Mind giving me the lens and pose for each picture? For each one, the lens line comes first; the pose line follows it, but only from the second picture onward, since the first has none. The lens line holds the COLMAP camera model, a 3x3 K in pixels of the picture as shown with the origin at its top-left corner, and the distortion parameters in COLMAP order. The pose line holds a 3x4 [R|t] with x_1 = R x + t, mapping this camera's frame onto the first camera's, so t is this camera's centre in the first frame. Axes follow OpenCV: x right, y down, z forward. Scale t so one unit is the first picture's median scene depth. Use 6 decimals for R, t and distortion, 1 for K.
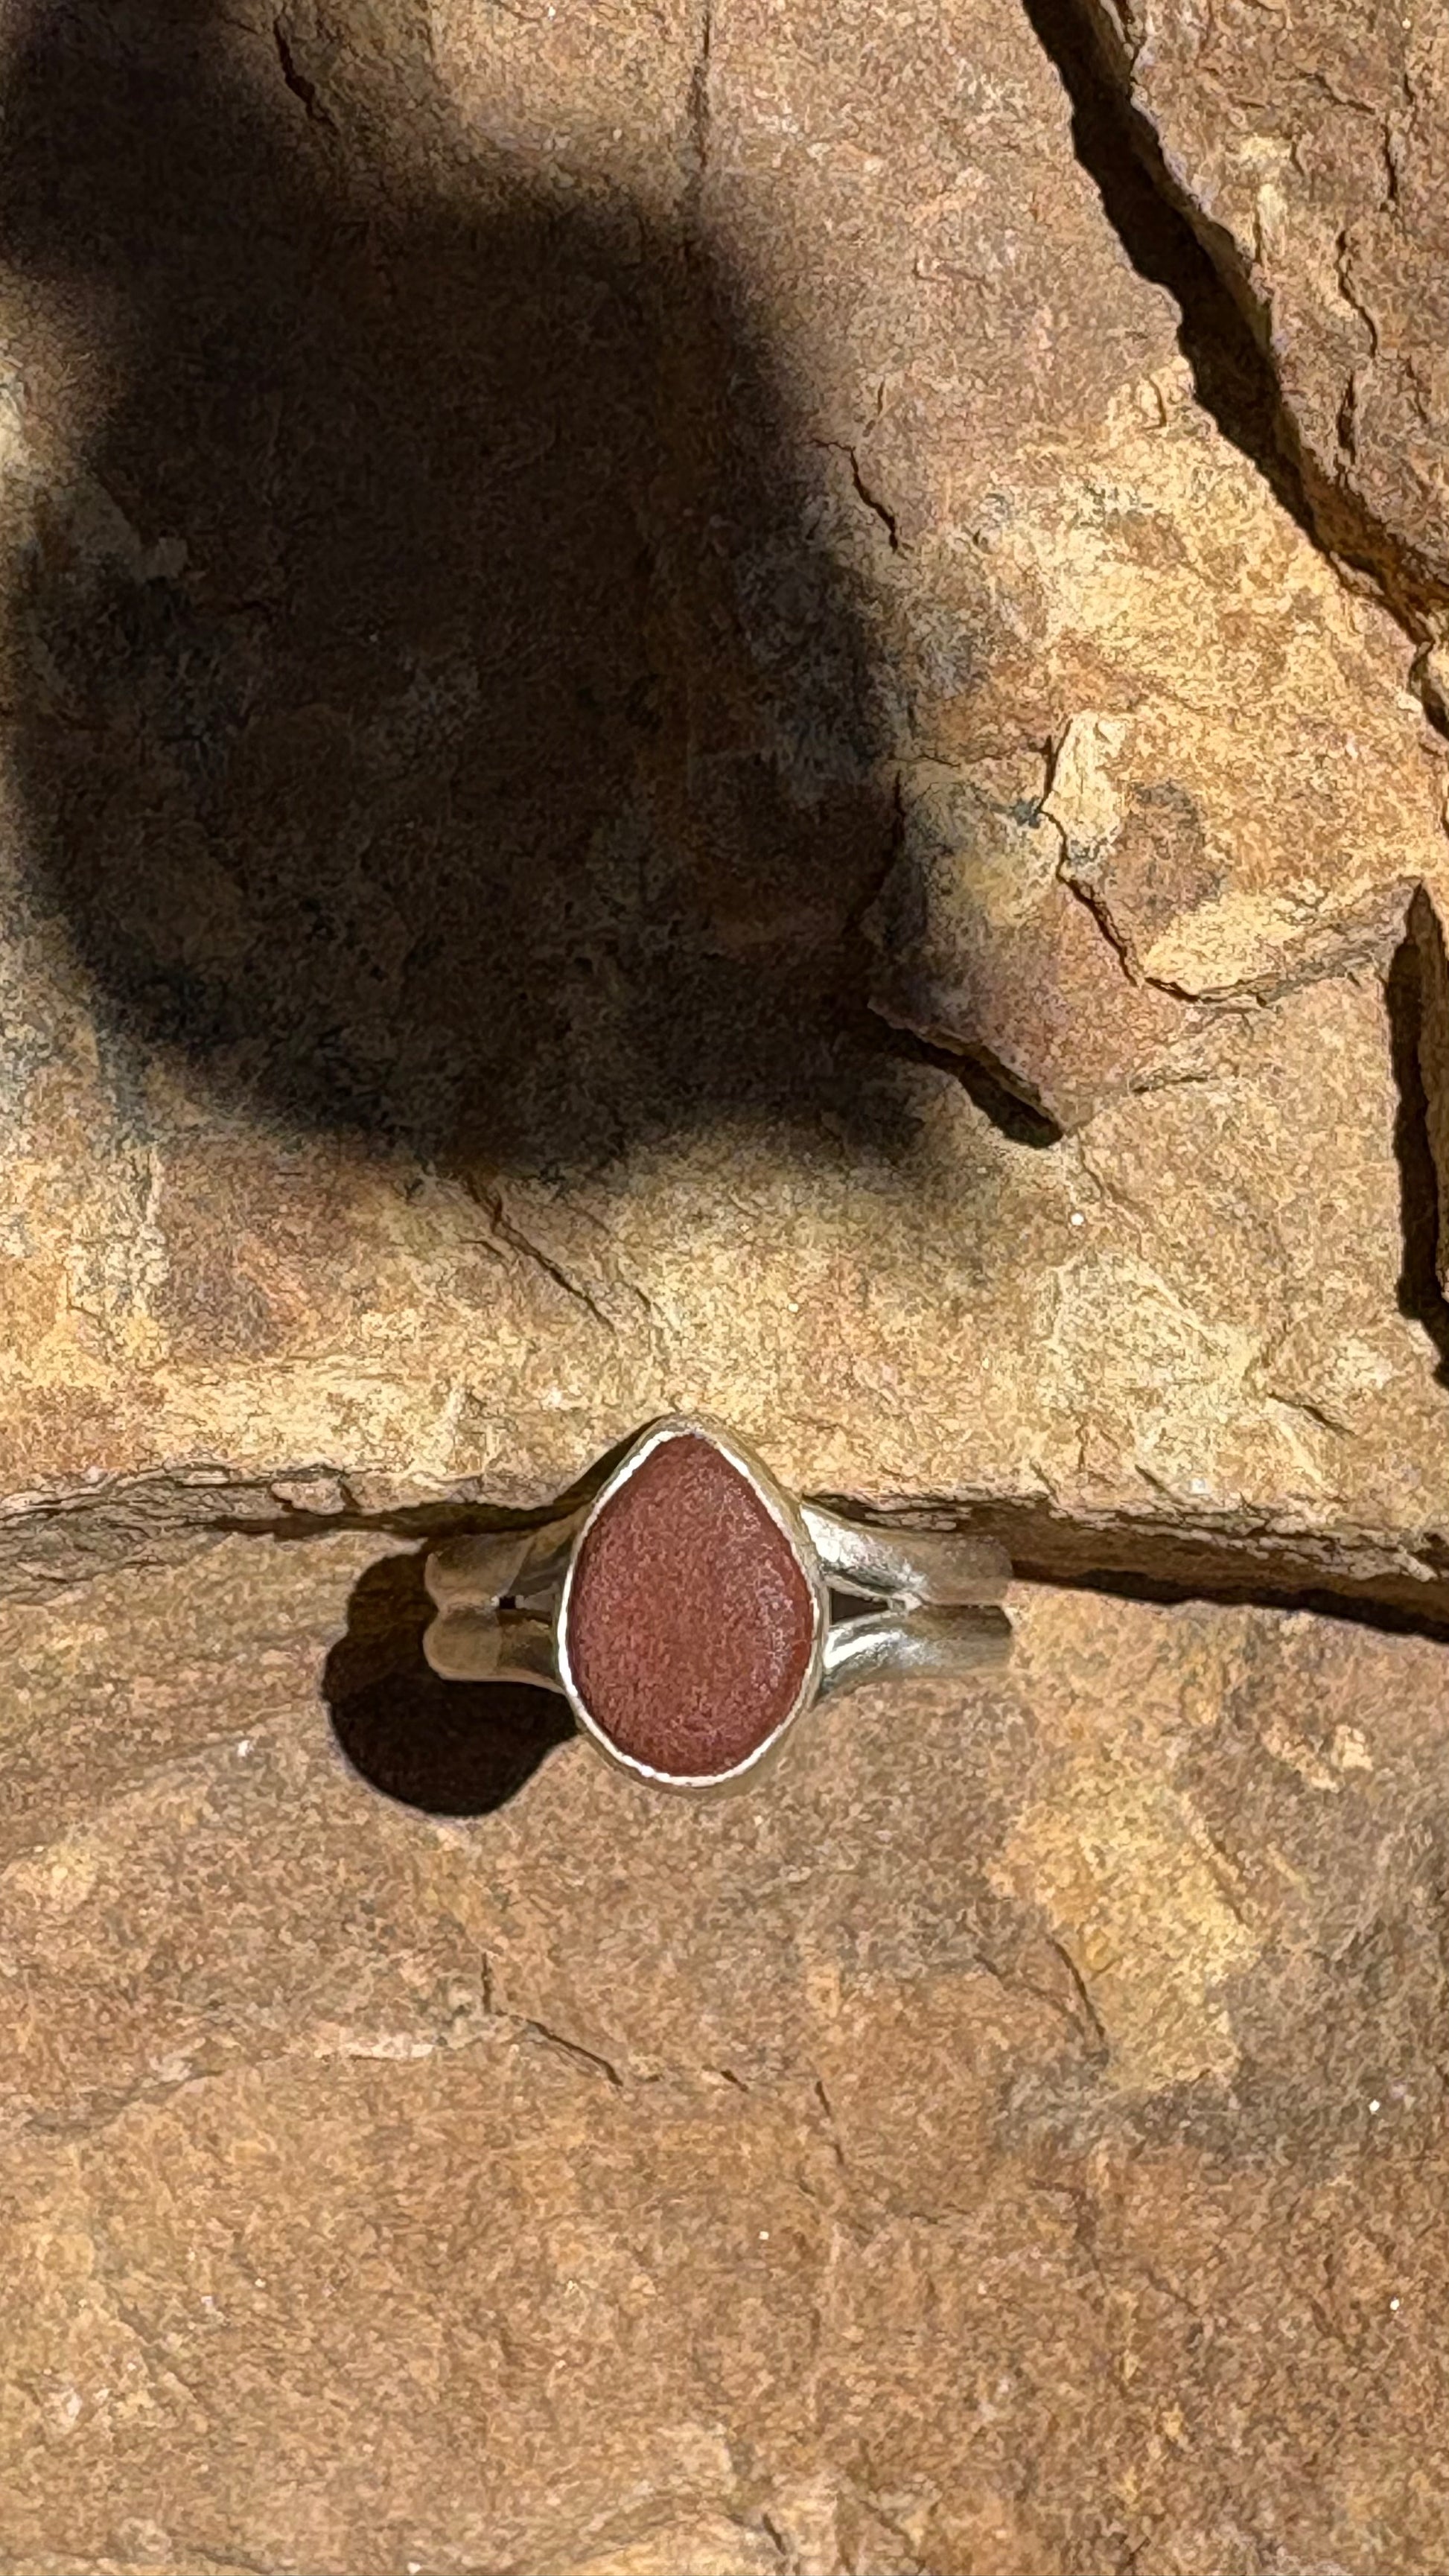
lens RADIAL K [[3997.6, 0, 712.8], [0, 3997.6, 1074.3], [0, 0, 1]] dist [0.007208, 0.000000]
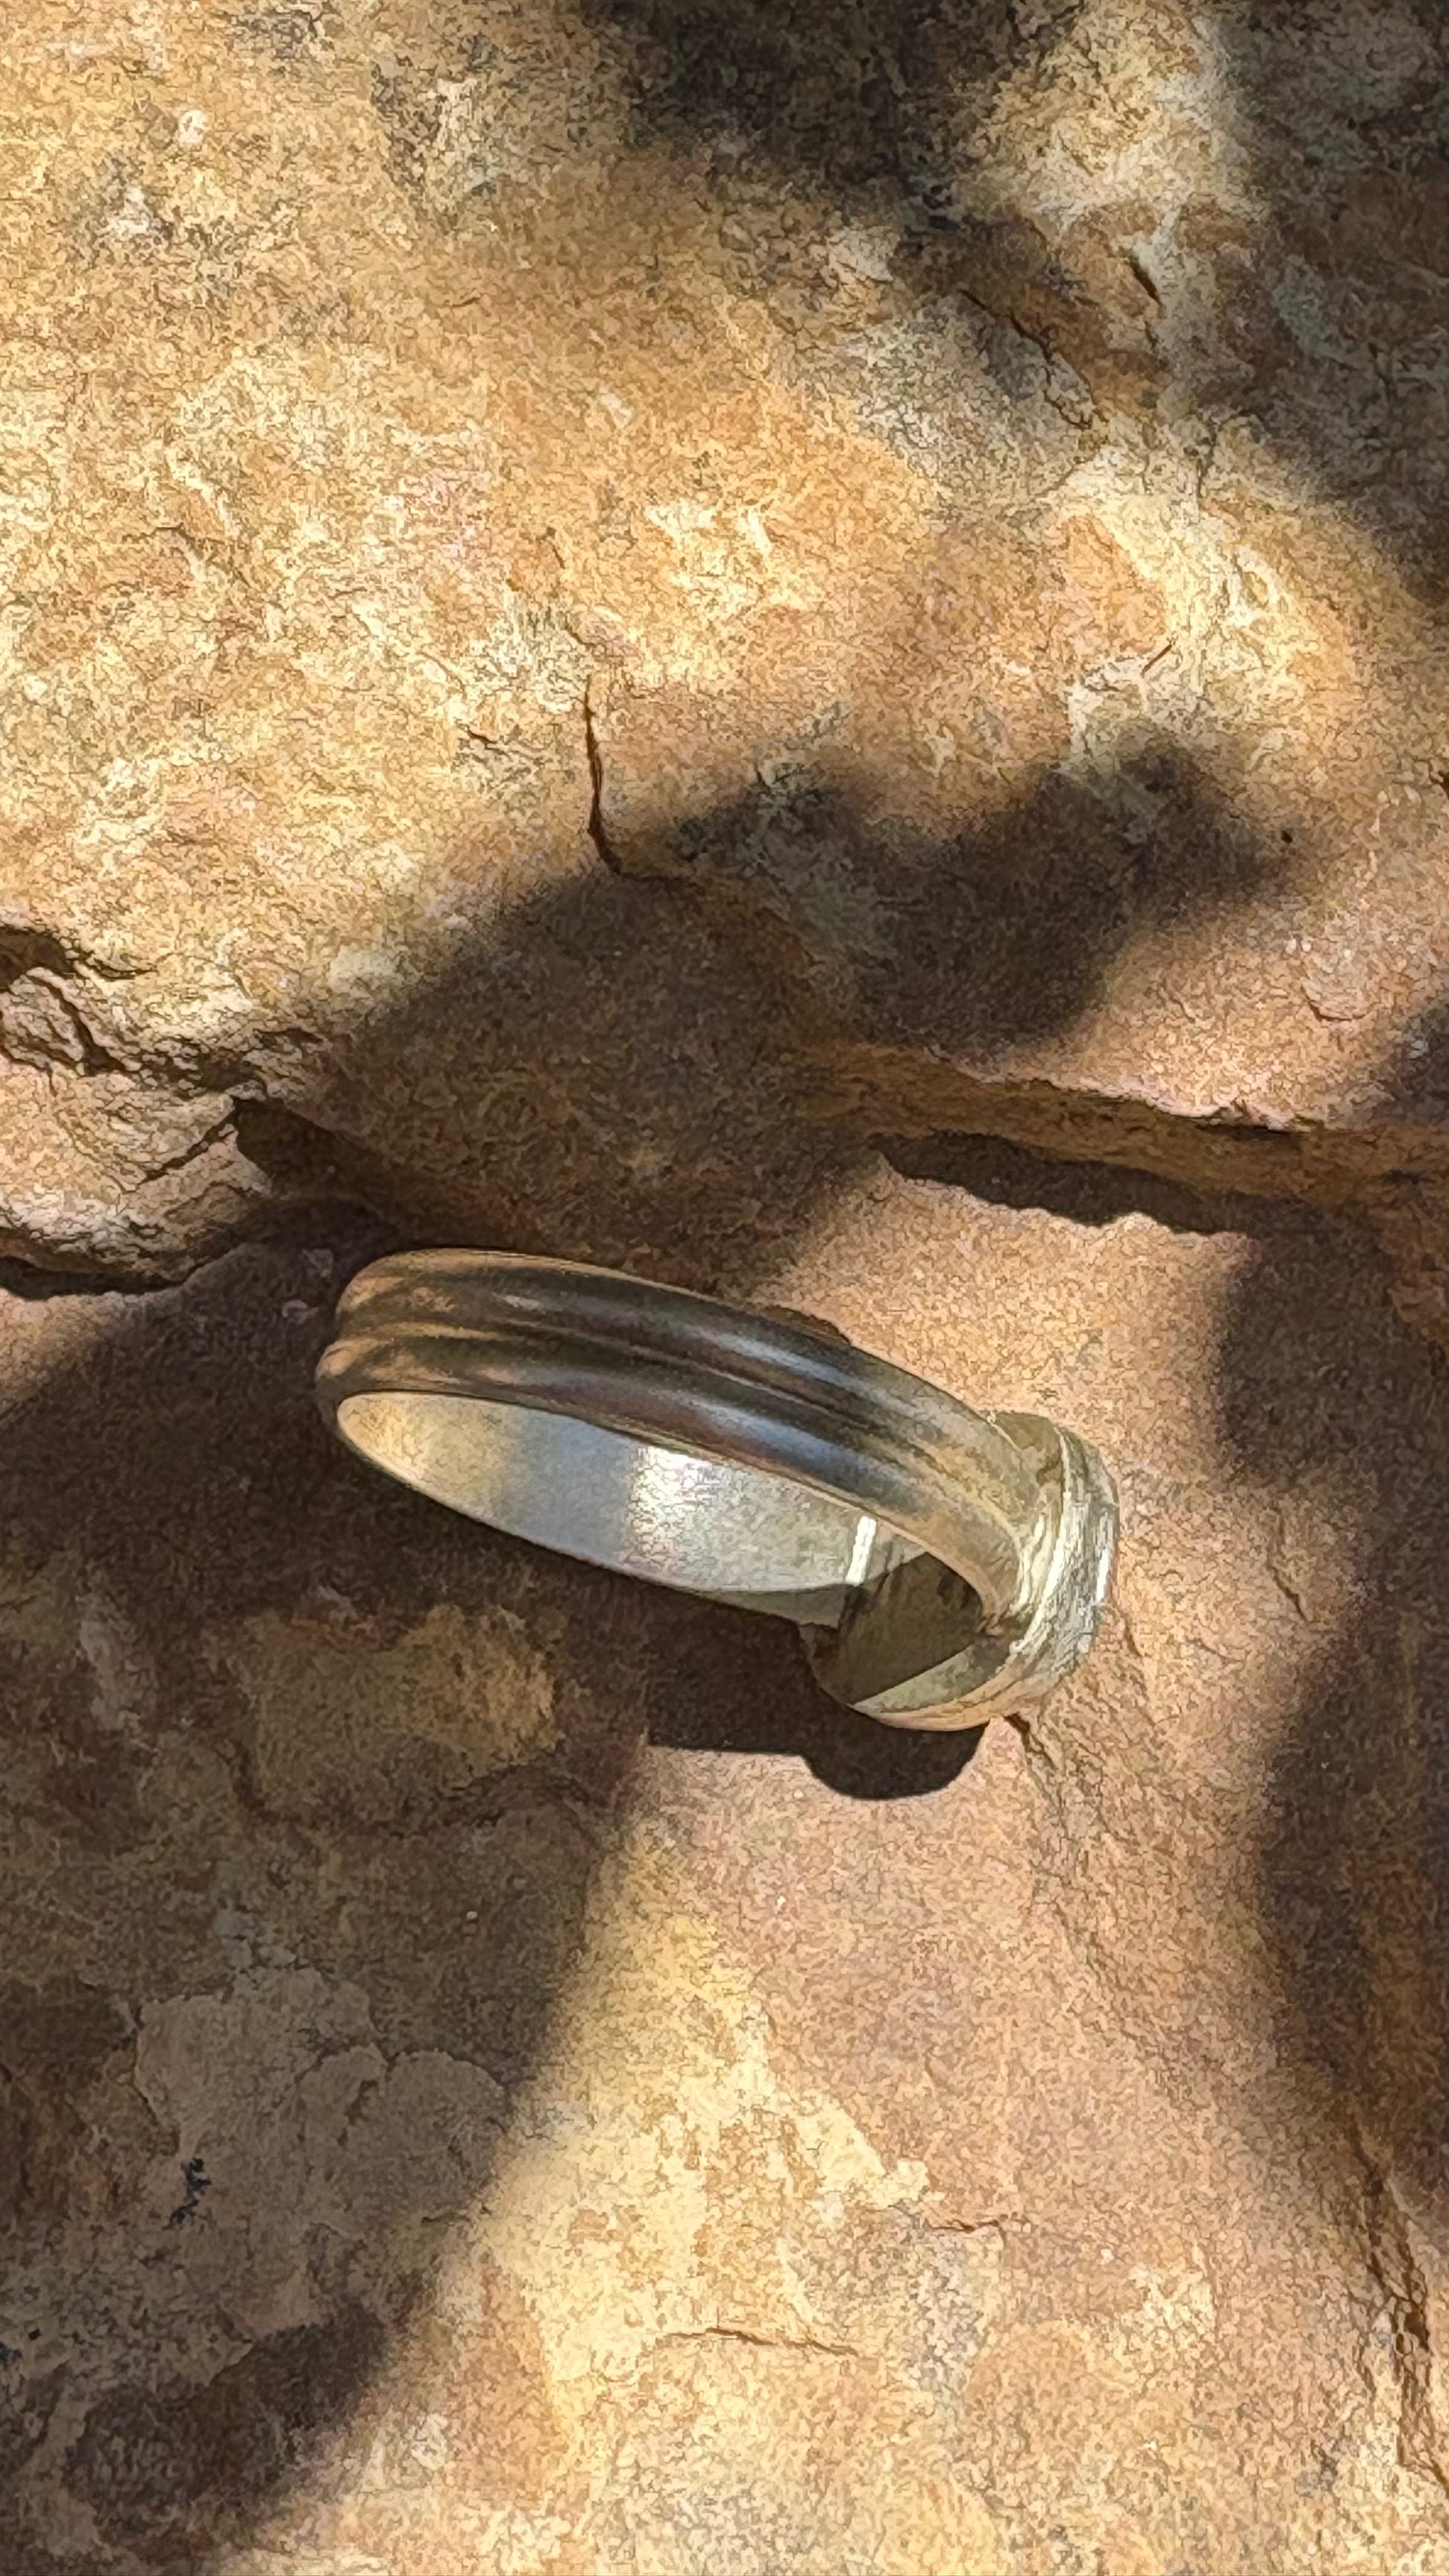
lens RADIAL K [[3997.6, 0, 721.4], [0, 3997.6, 1077.1], [0, 0, 1]] dist [0.007208, 0.000000]
pose [[0.994572, -0.045223, -0.093706, -0.073617], [0.017377, 0.960150, -0.278943, -0.115085], [0.102587, 0.275801, 0.955725, -0.080391]]
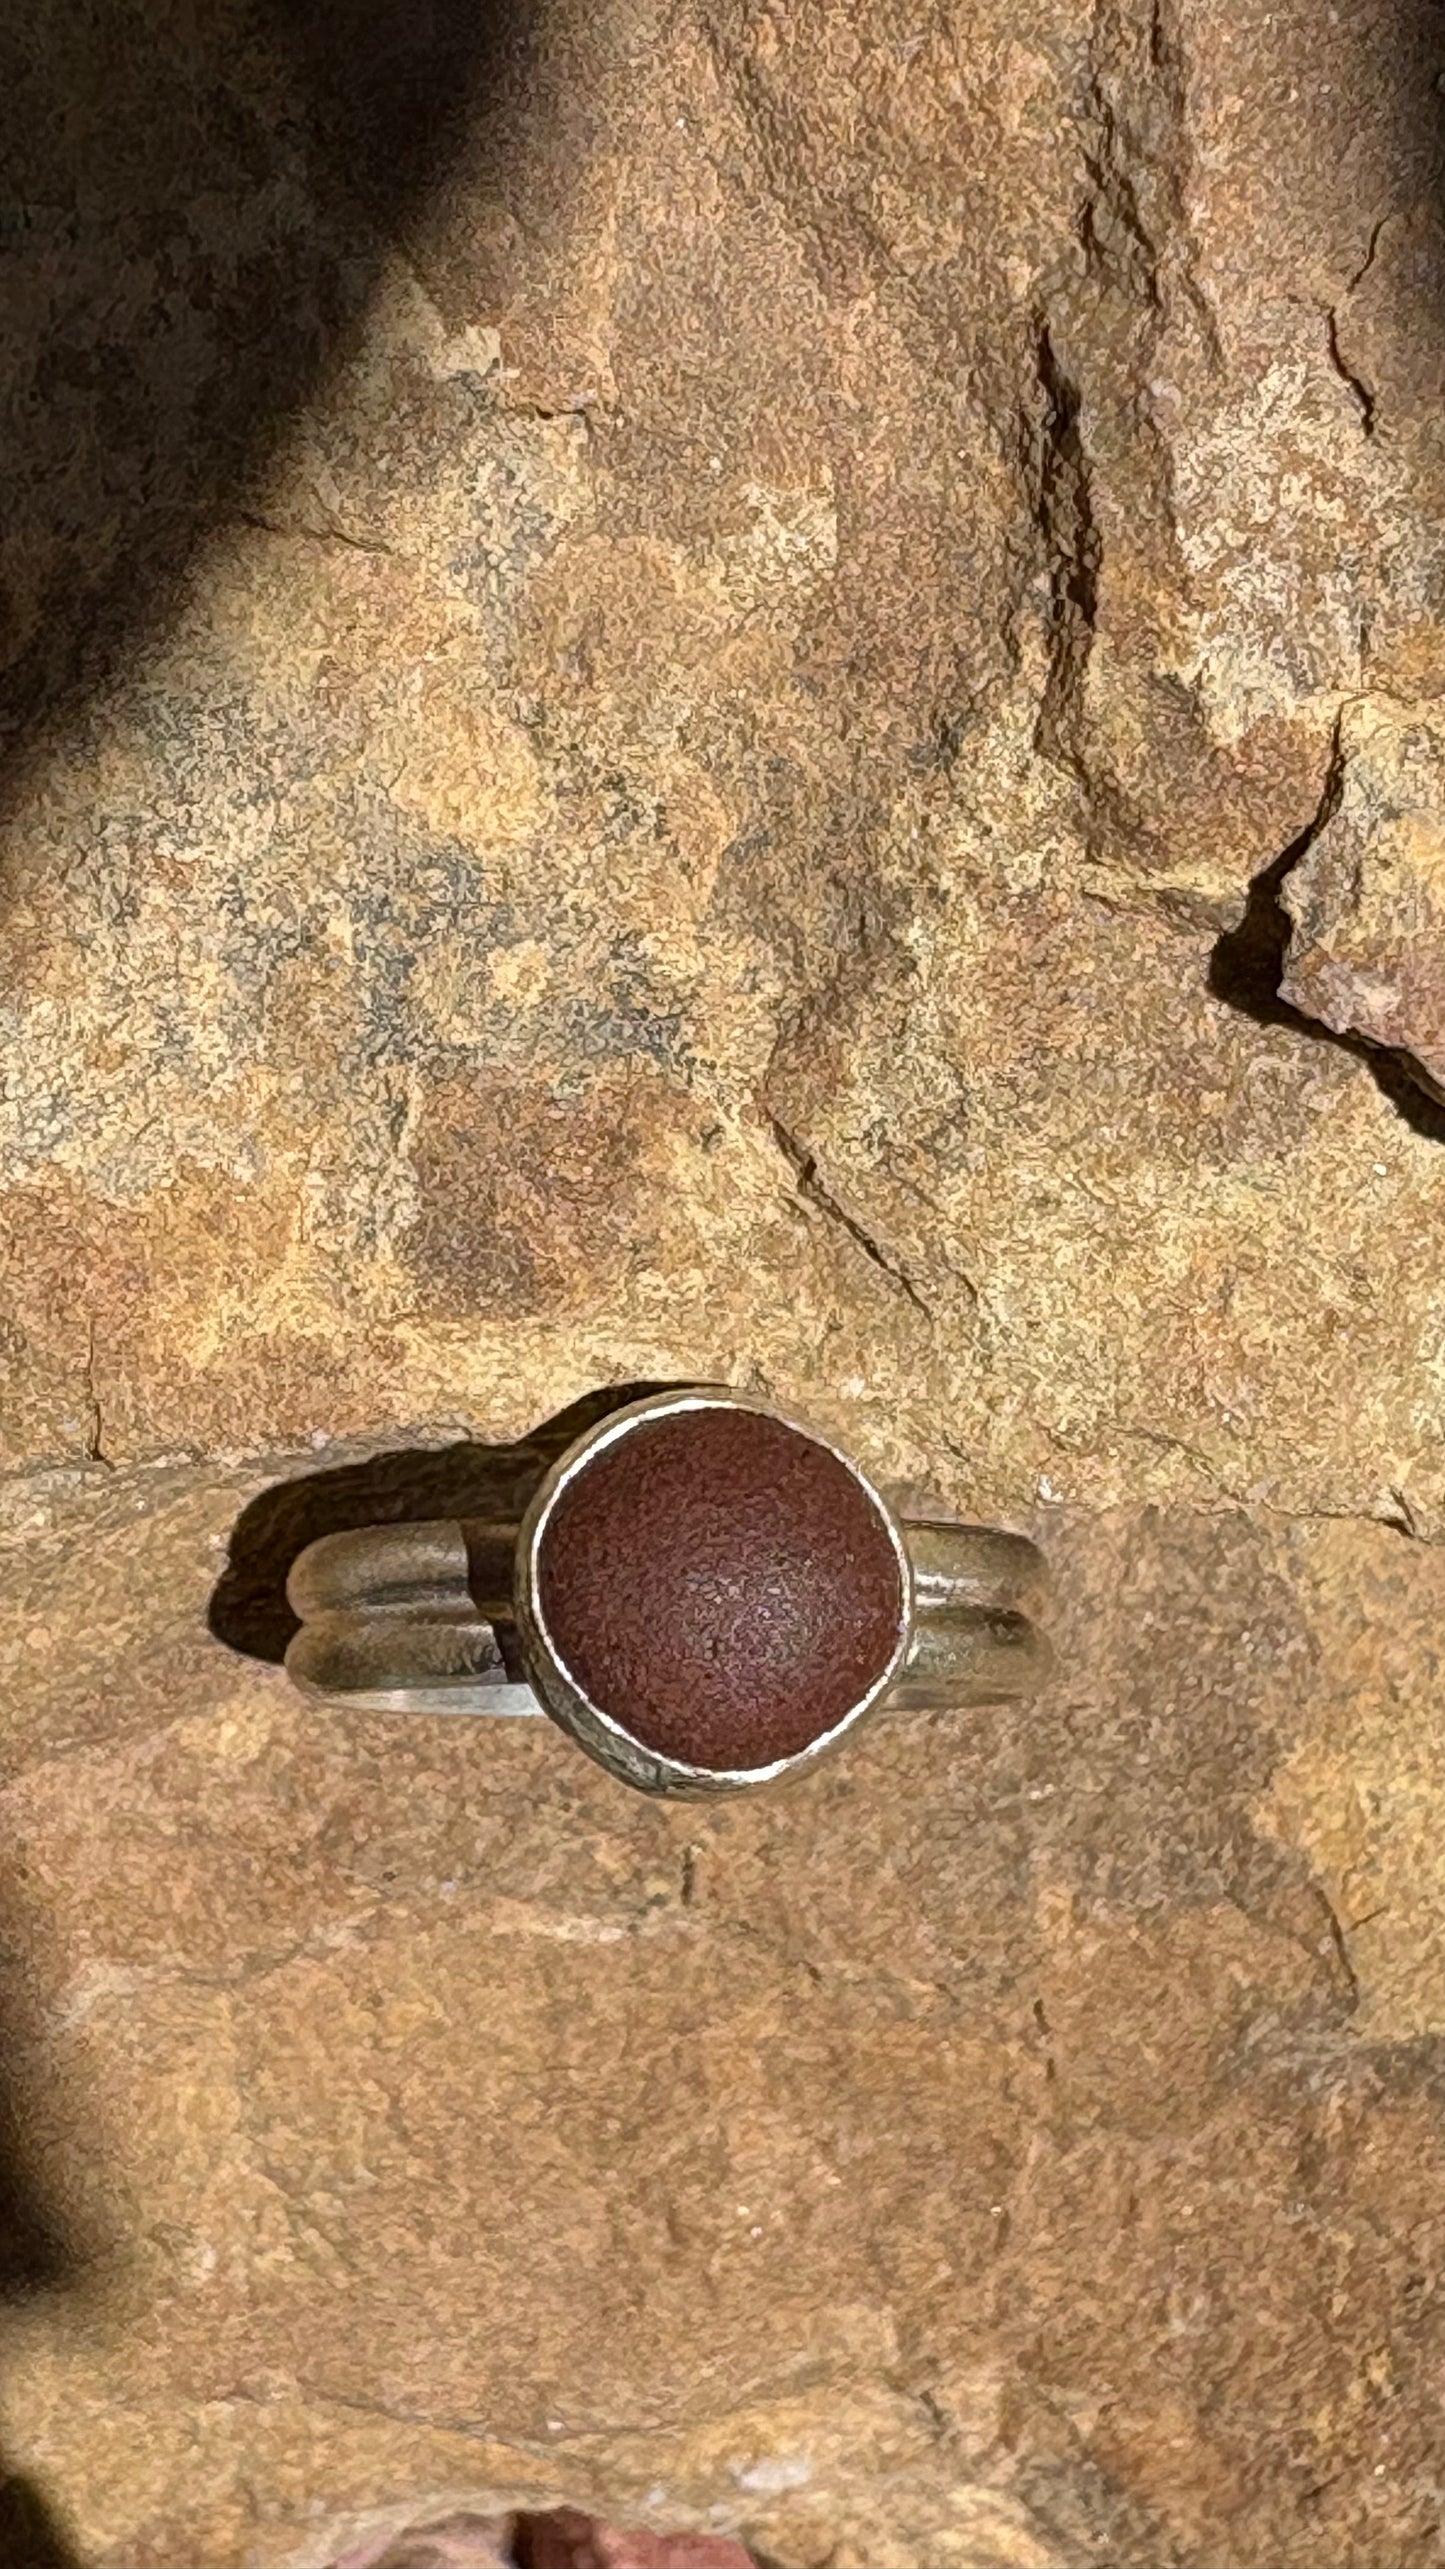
lens RADIAL K [[3986.5, 0, 716.2], [0, 3986.5, 1076.3], [0, 0, 1]] dist [0.007208, 0.000000]
pose [[0.996164, 0.087360, -0.005126, -0.069690], [-0.084458, 0.975108, 0.205016, -0.155252], [0.022908, -0.203796, 0.978745, 0.169865]]
